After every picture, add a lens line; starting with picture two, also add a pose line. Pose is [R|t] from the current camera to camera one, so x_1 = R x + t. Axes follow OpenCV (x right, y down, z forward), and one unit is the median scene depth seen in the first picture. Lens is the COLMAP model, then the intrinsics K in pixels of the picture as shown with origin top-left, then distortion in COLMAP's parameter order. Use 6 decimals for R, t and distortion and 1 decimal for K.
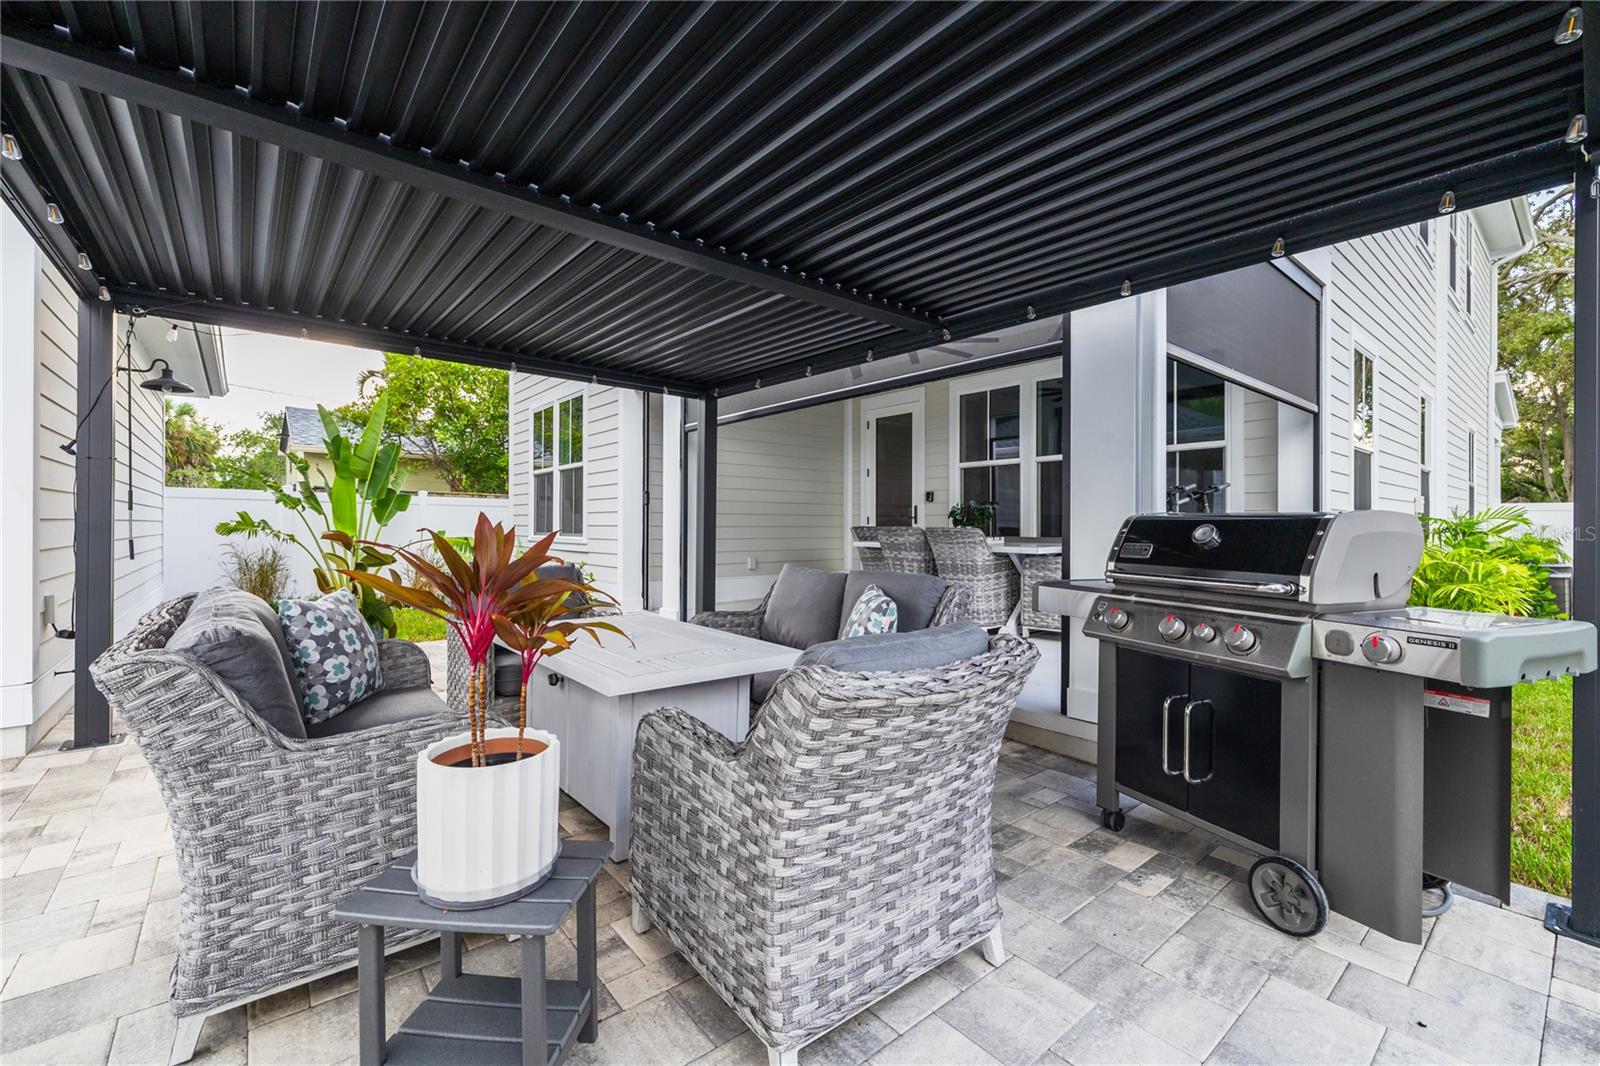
lens RADIAL K [[666.7, 0, 800.0], [0, 666.7, 533.0], [0, 0, 1]] dist [0.000582, 0.000090]
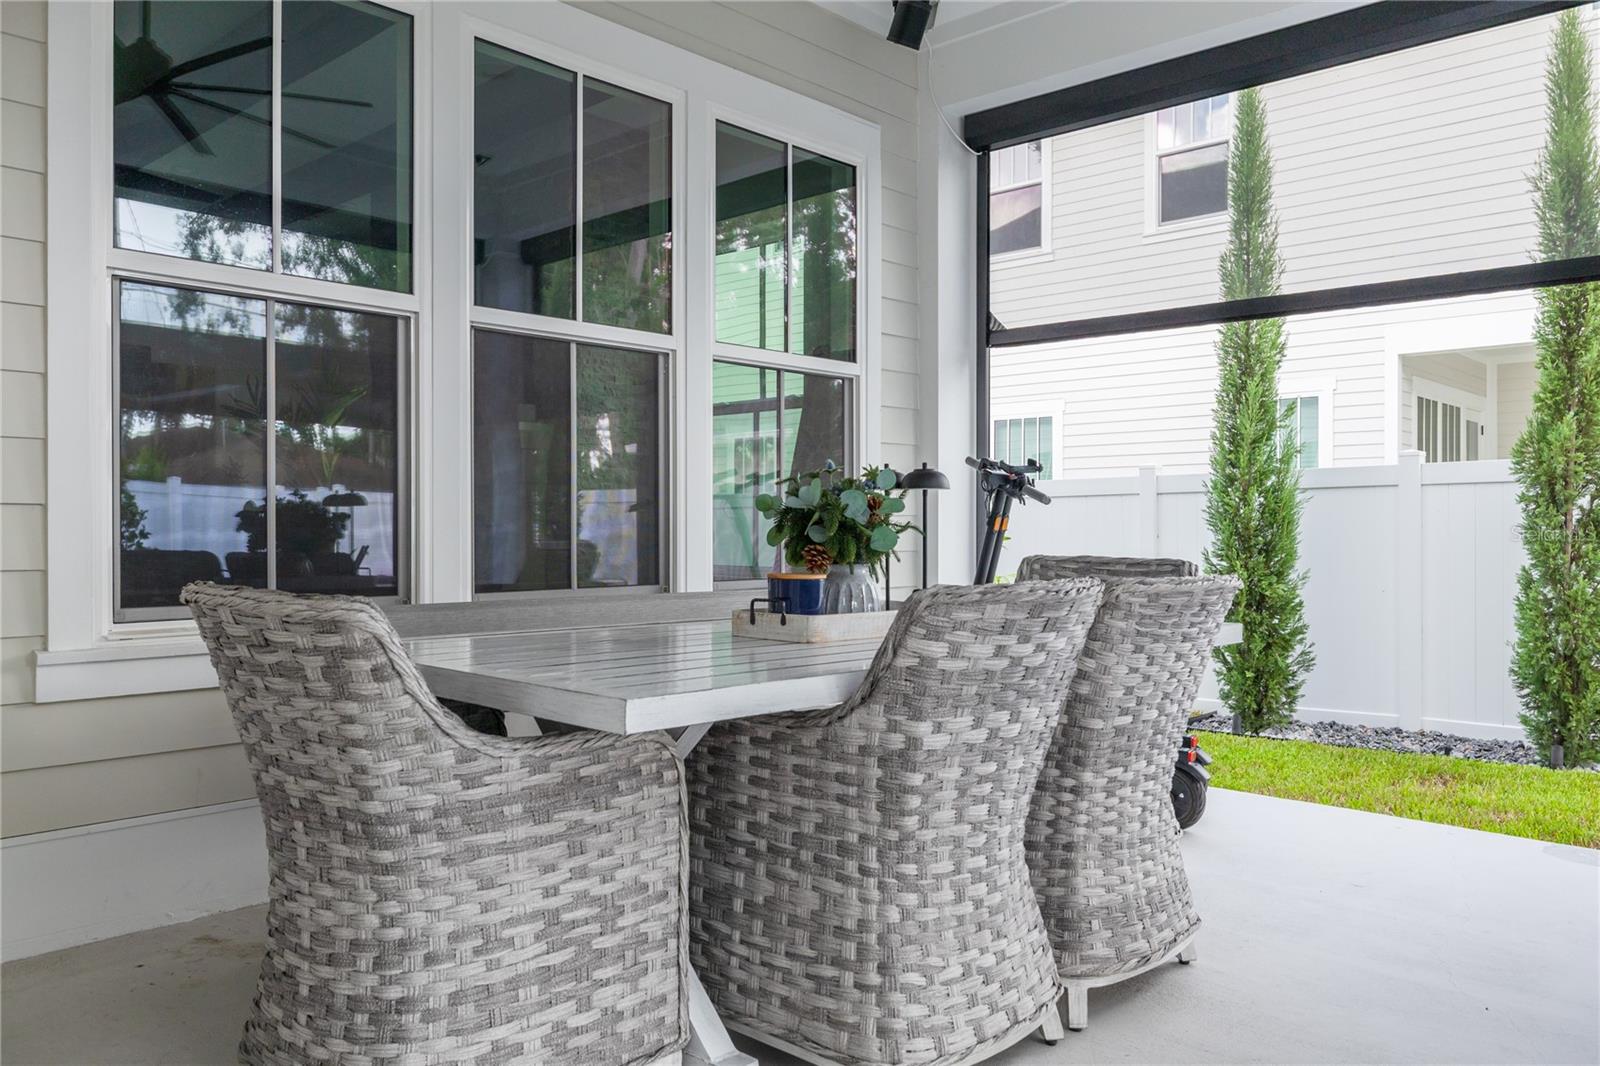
lens RADIAL K [[1242.2, 0, 800.0], [0, 1242.2, 533.0], [0, 0, 1]] dist [0.000519, 0.000094]
pose [[-0.133873, -0.001006, 0.990998, -0.213665], [0.010378, 0.999943, 0.002417, -0.026423], [-0.990944, 0.010608, -0.133855, 1.187496]]
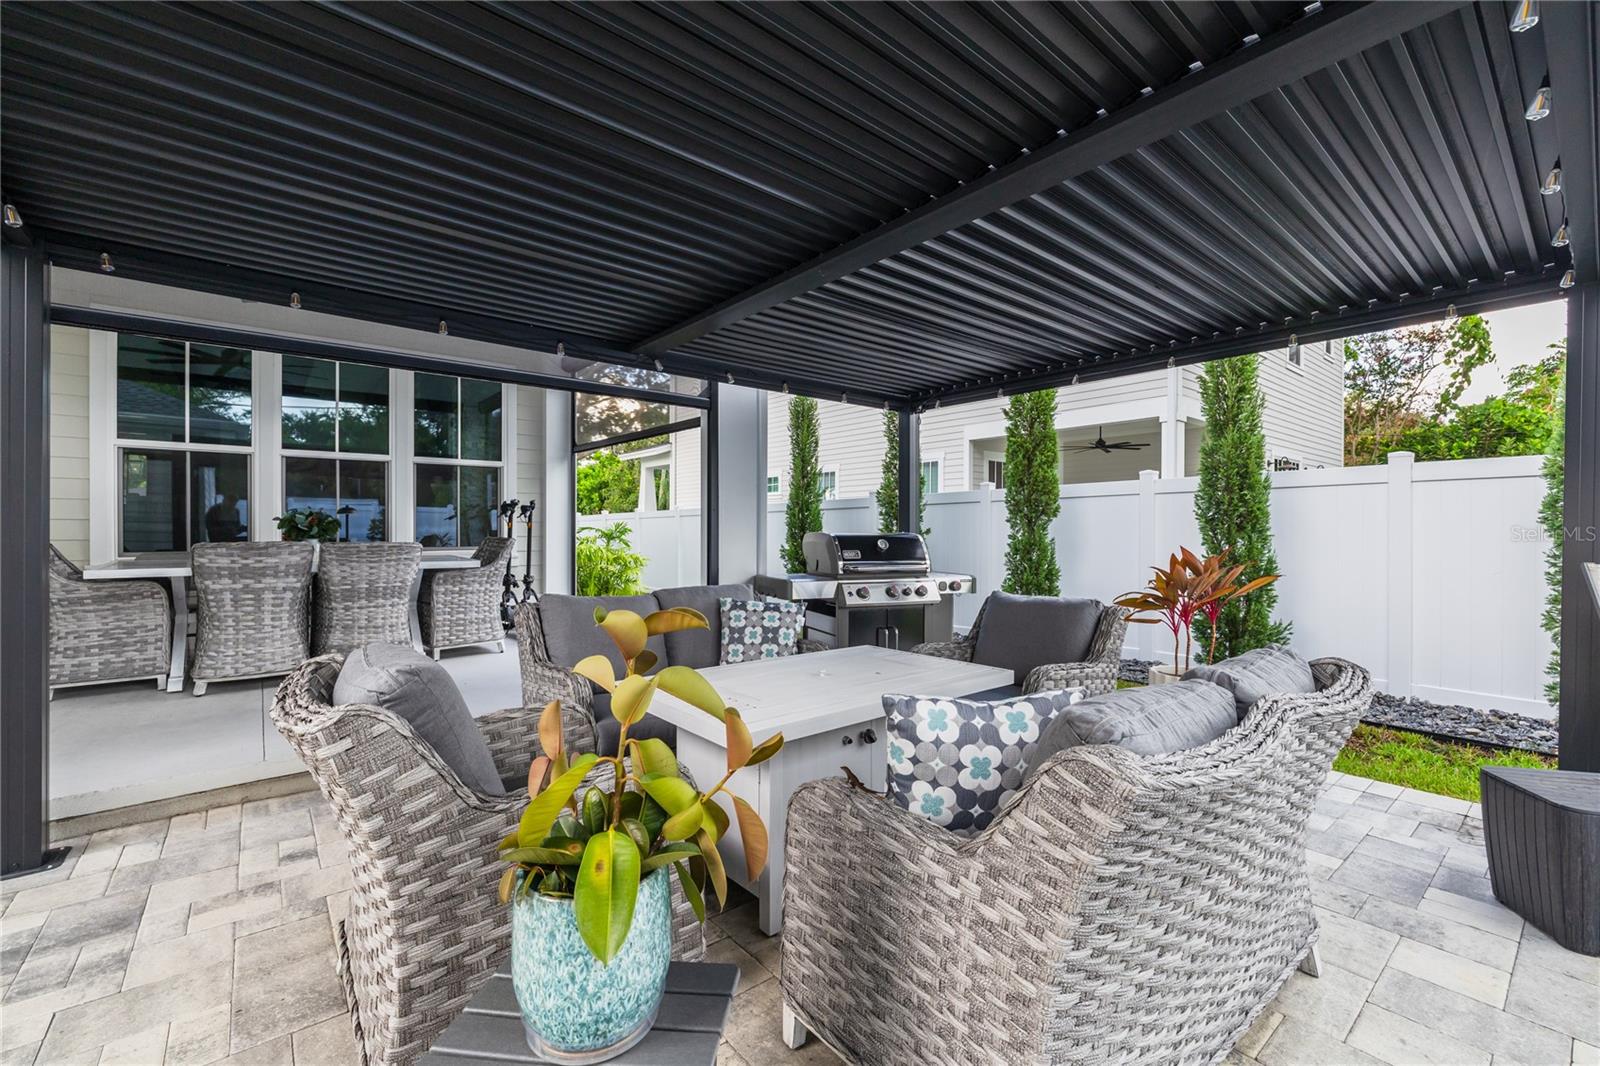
lens RADIAL K [[666.7, 0, 800.0], [0, 666.7, 533.0], [0, 0, 1]] dist [0.000582, 0.000090]
pose [[0.007118, -0.007385, 0.999947, -0.548492], [0.010716, 0.999916, 0.007309, -0.017976], [-0.999917, 0.010664, 0.007197, 0.480349]]
